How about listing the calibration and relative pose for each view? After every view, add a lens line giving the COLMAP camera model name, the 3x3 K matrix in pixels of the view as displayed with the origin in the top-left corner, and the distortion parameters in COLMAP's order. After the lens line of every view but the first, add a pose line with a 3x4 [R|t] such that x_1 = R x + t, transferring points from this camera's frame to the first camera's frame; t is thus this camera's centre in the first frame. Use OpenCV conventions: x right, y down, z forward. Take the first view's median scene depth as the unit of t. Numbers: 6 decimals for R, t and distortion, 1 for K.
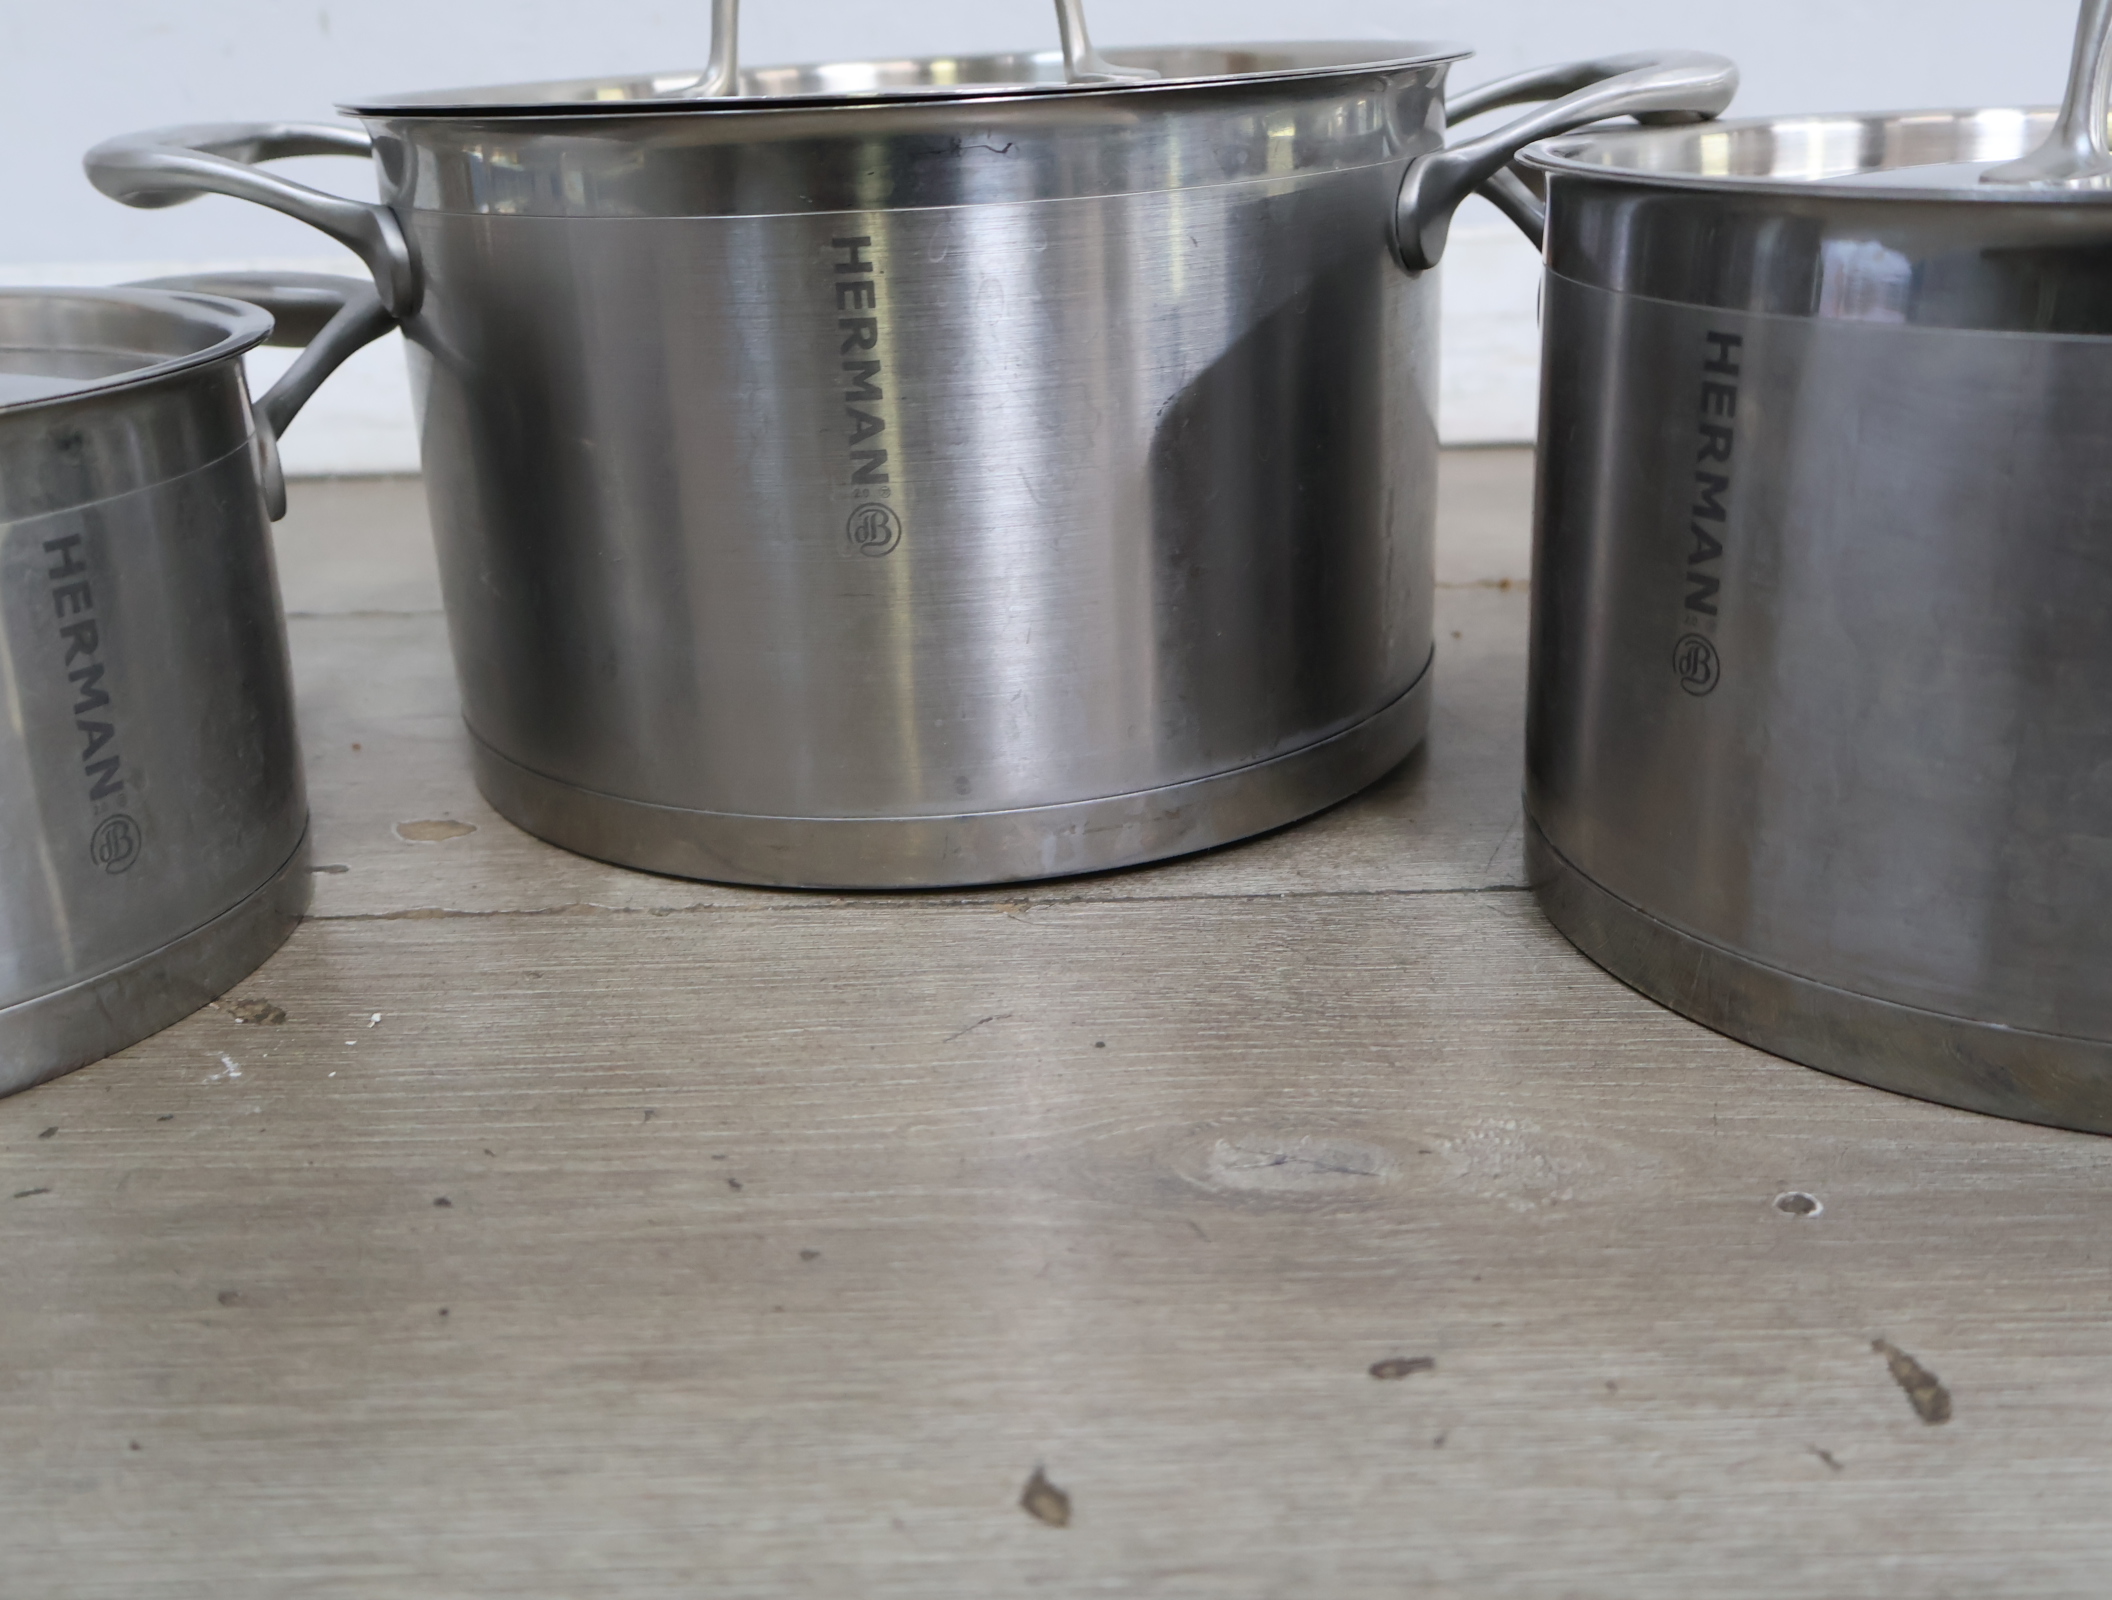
lens RADIAL K [[2153.3, 0, 1052.3], [0, 2153.3, 799.4], [0, 0, 1]] dist [0.007984, 0.001620]
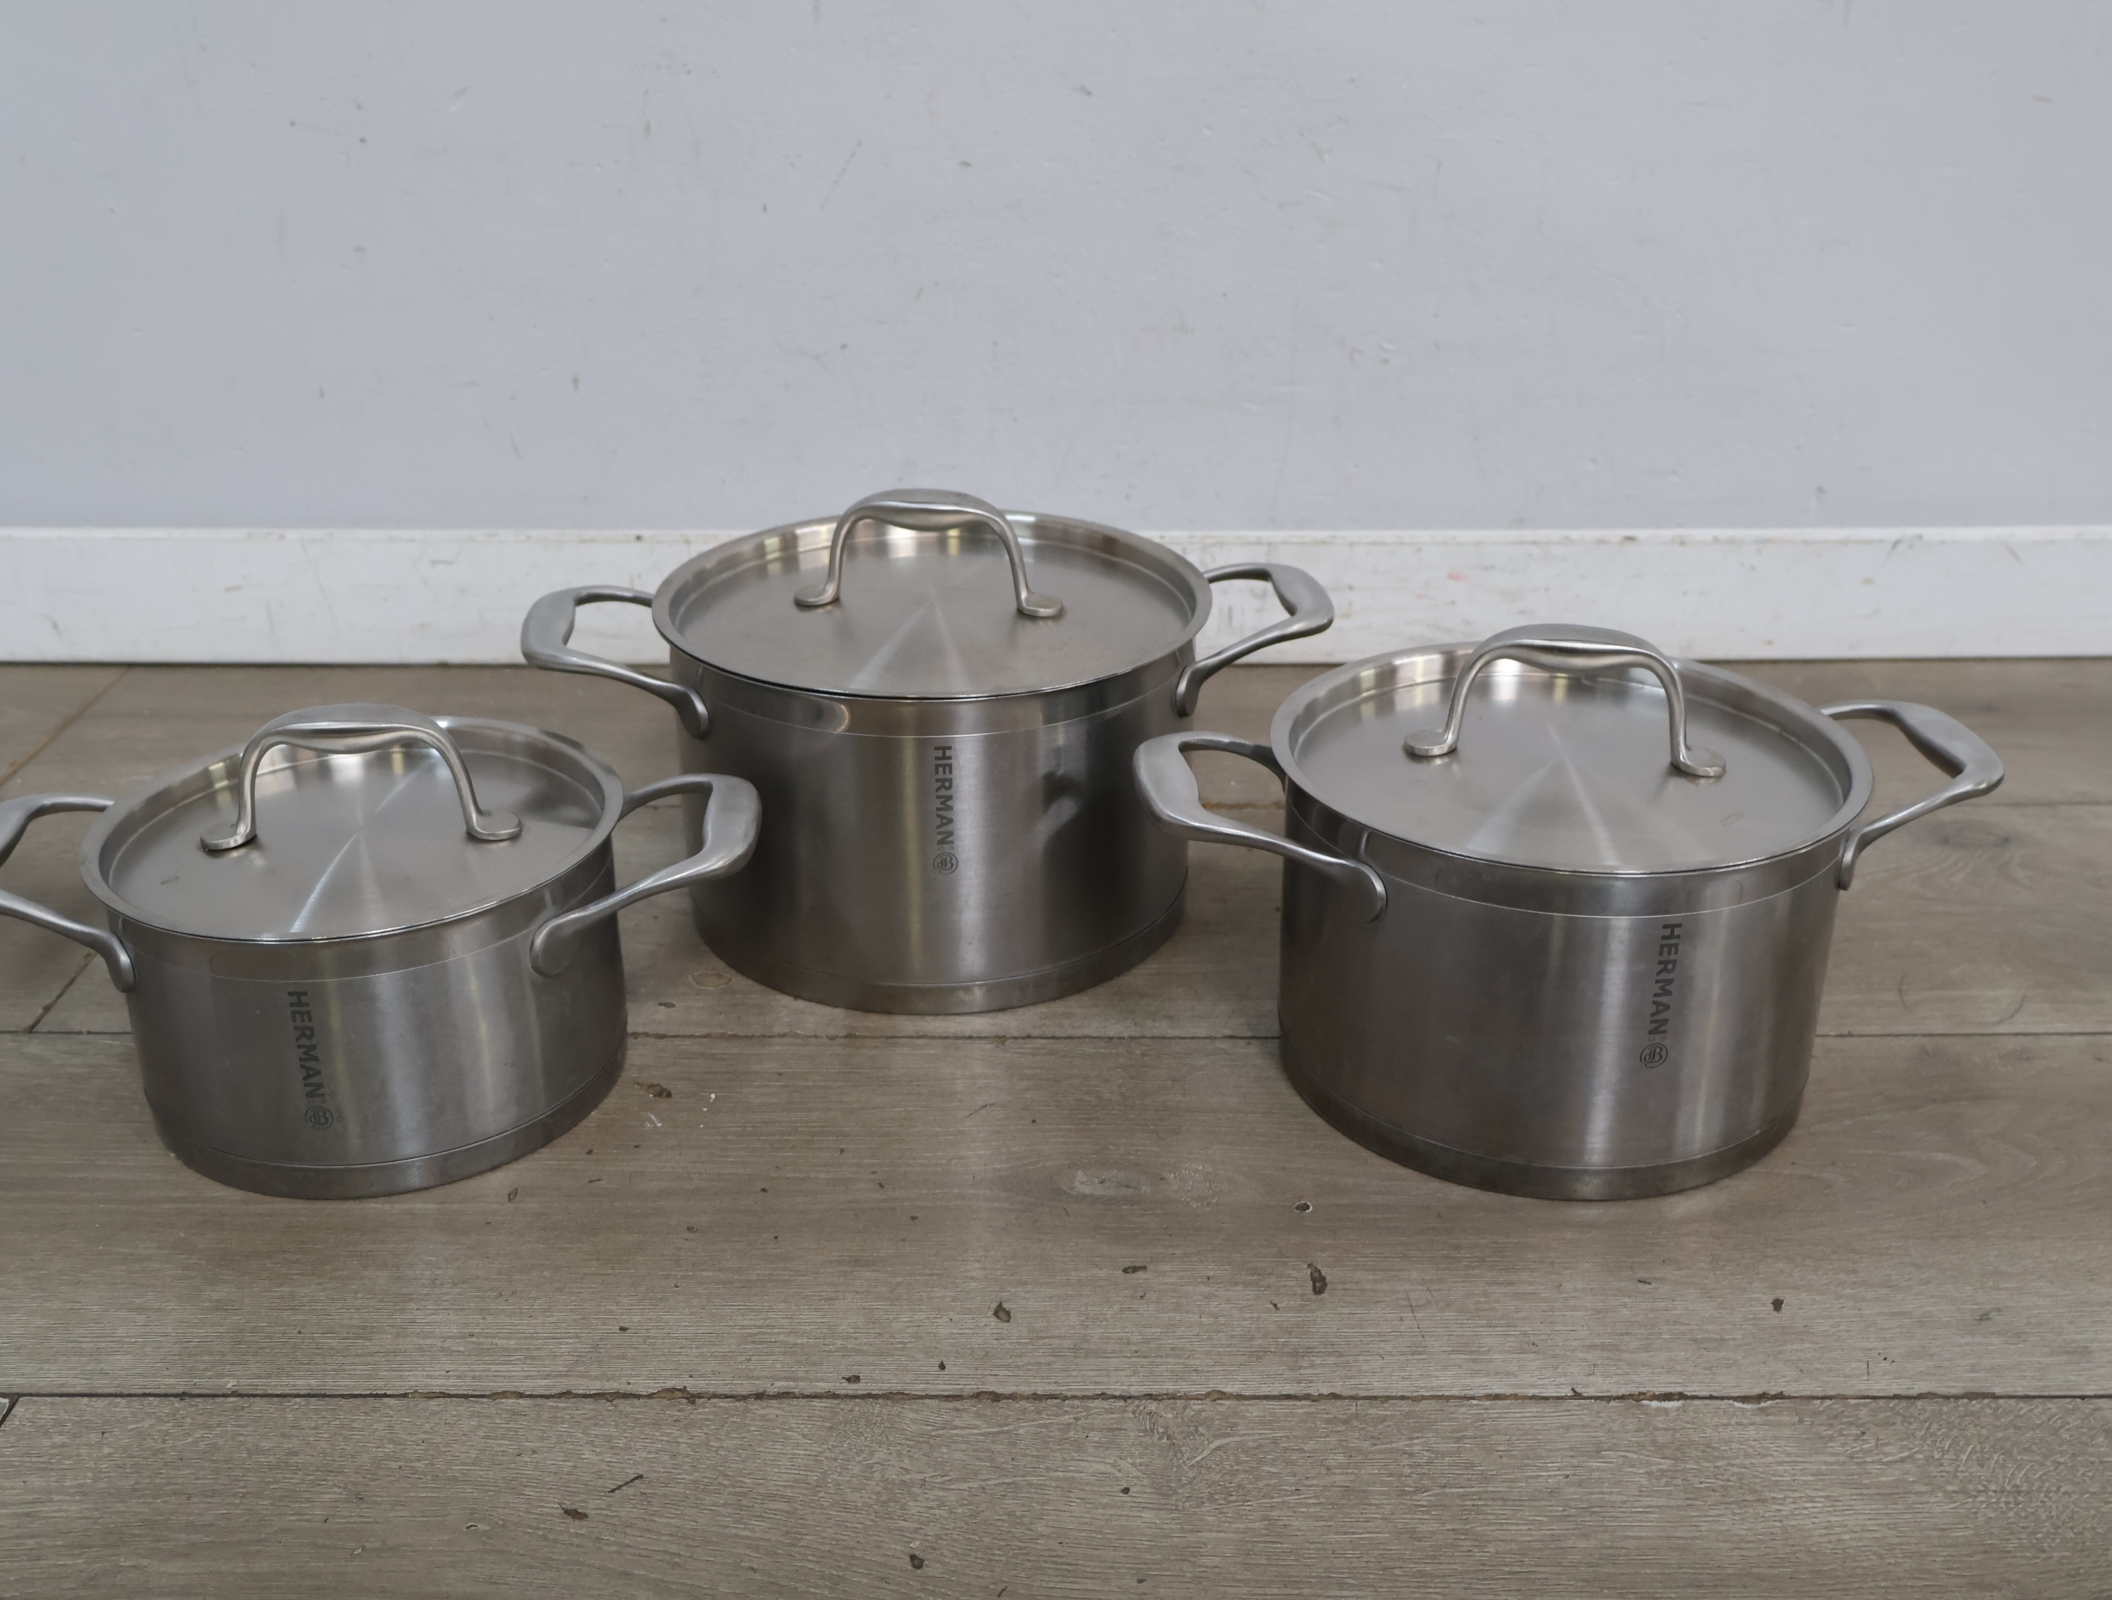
lens RADIAL K [[2157.6, 0, 1056.0], [0, 2157.6, 800.0], [0, 0, 1]] dist [0.005554, 0.003756]
pose [[0.999625, 0.026812, 0.005579, 0.028041], [-0.027165, 0.996601, 0.077772, -0.481166], [-0.003474, -0.077895, 0.996956, -1.499638]]
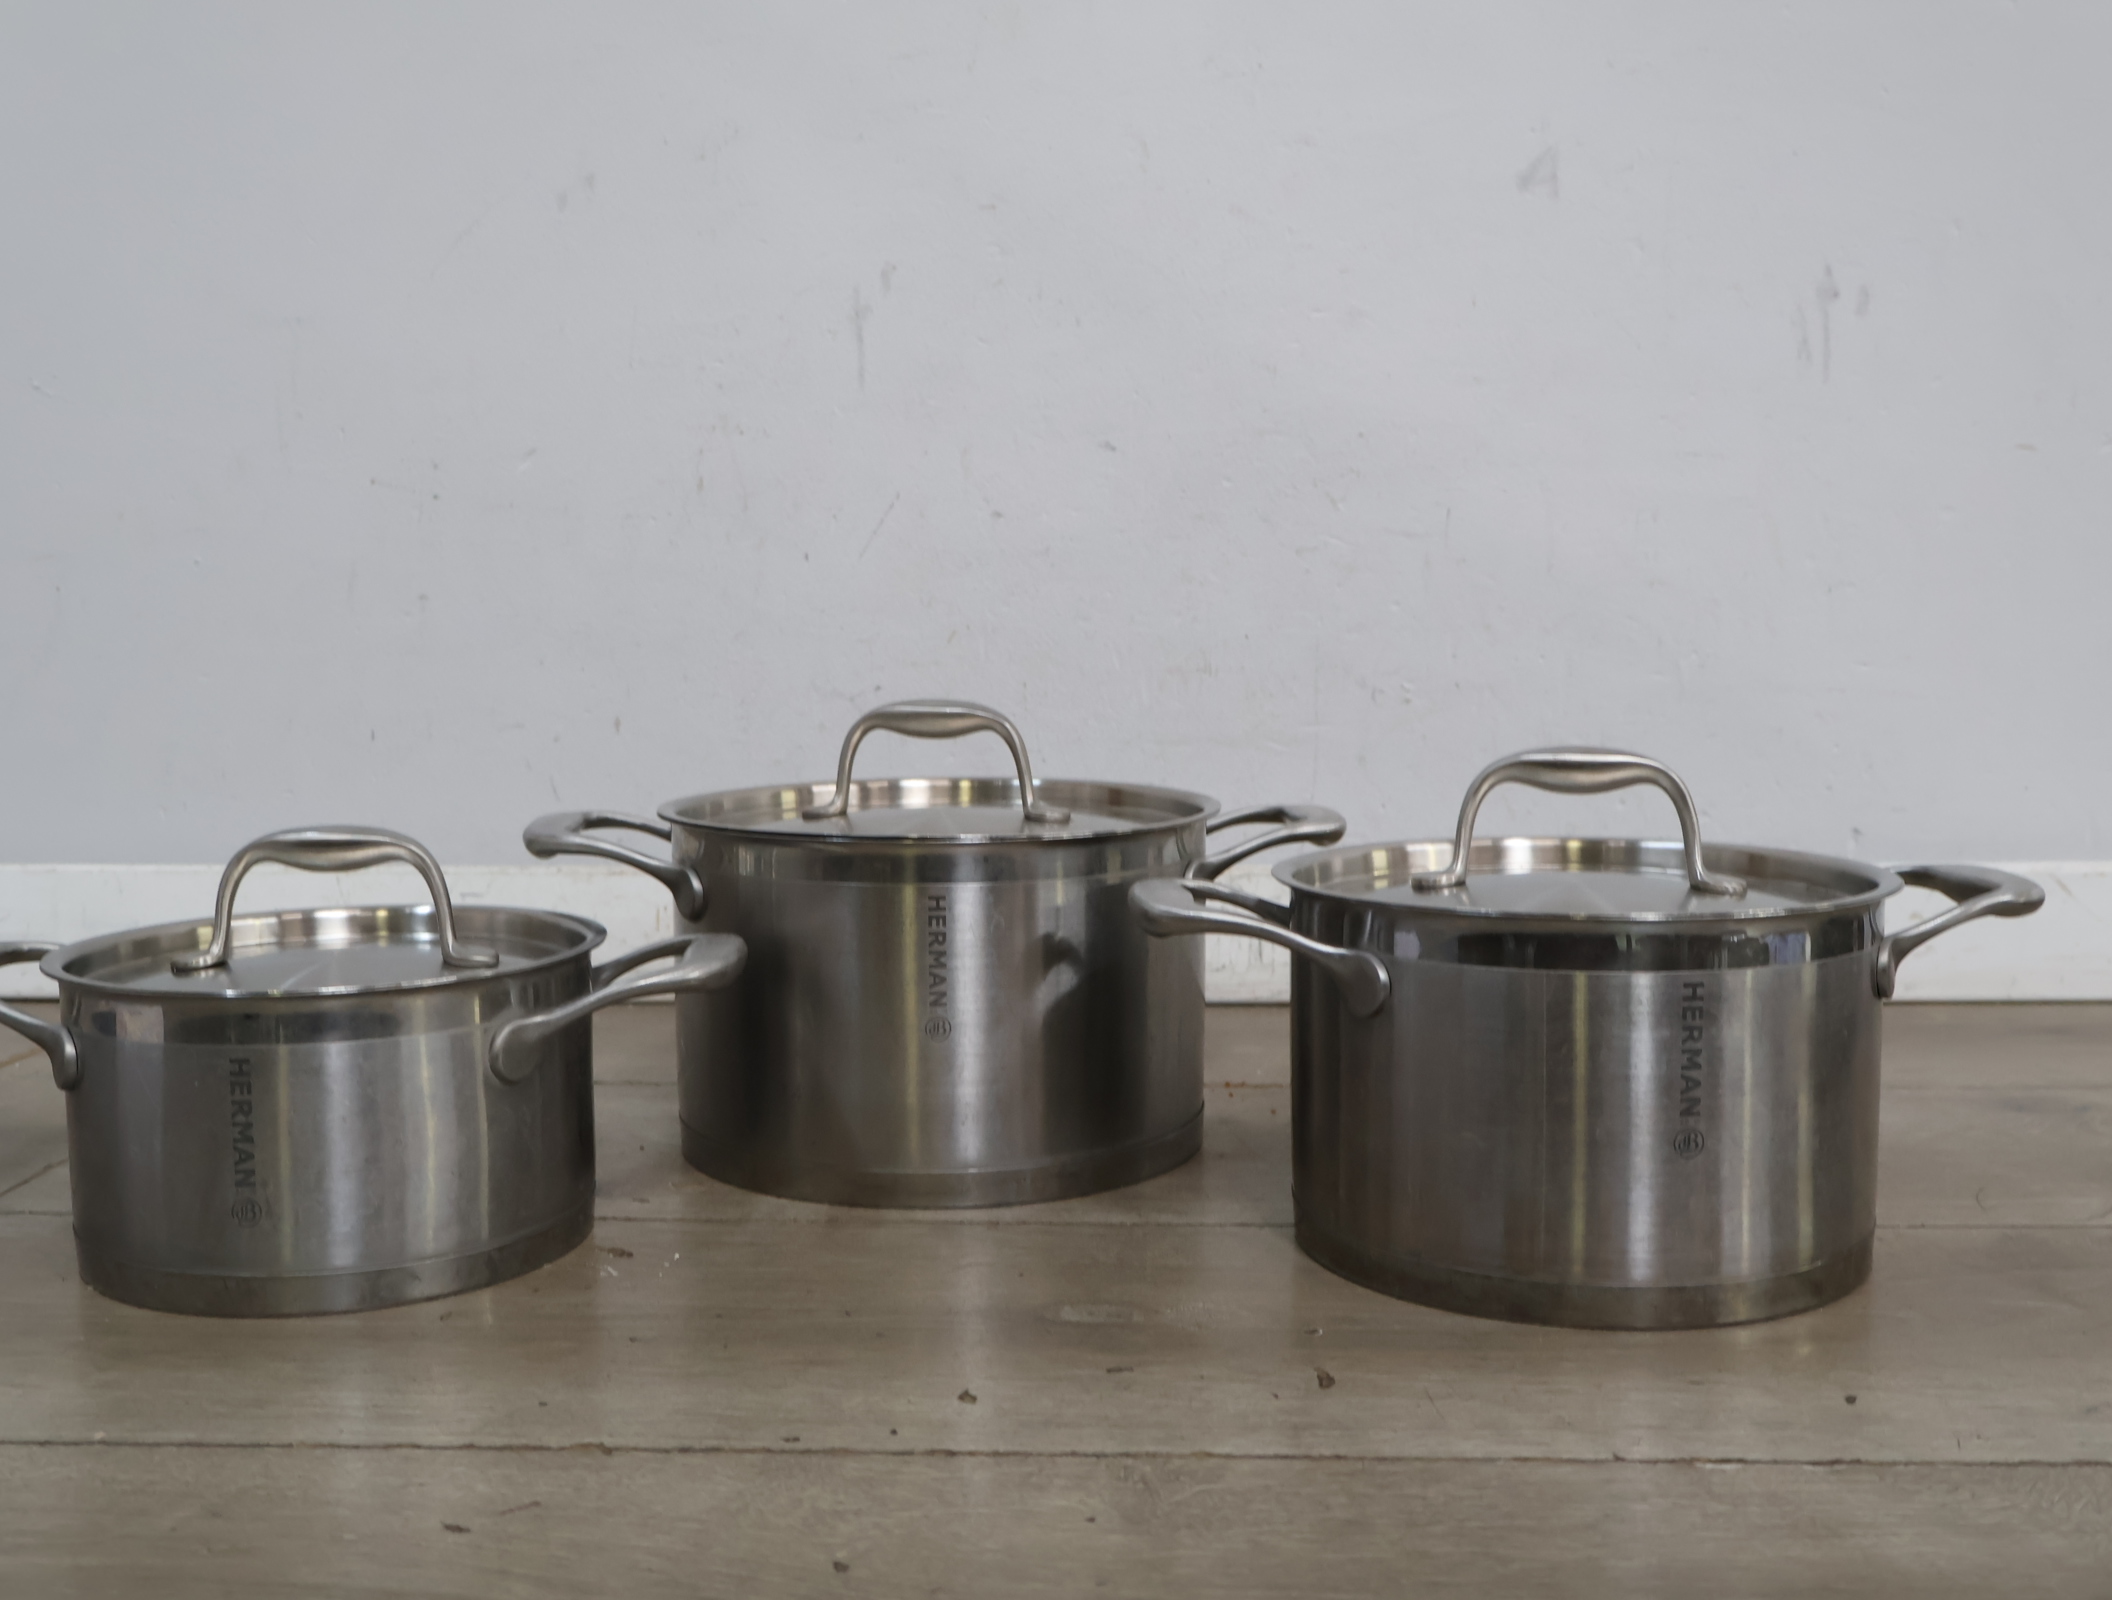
lens RADIAL K [[2157.6, 0, 1056.0], [0, 2157.6, 800.0], [0, 0, 1]] dist [0.005554, 0.003756]
pose [[0.998677, 0.026148, -0.044278, 0.162067], [-0.036459, 0.967276, -0.251092, 0.227995], [0.036263, 0.252374, 0.966950, -1.363905]]
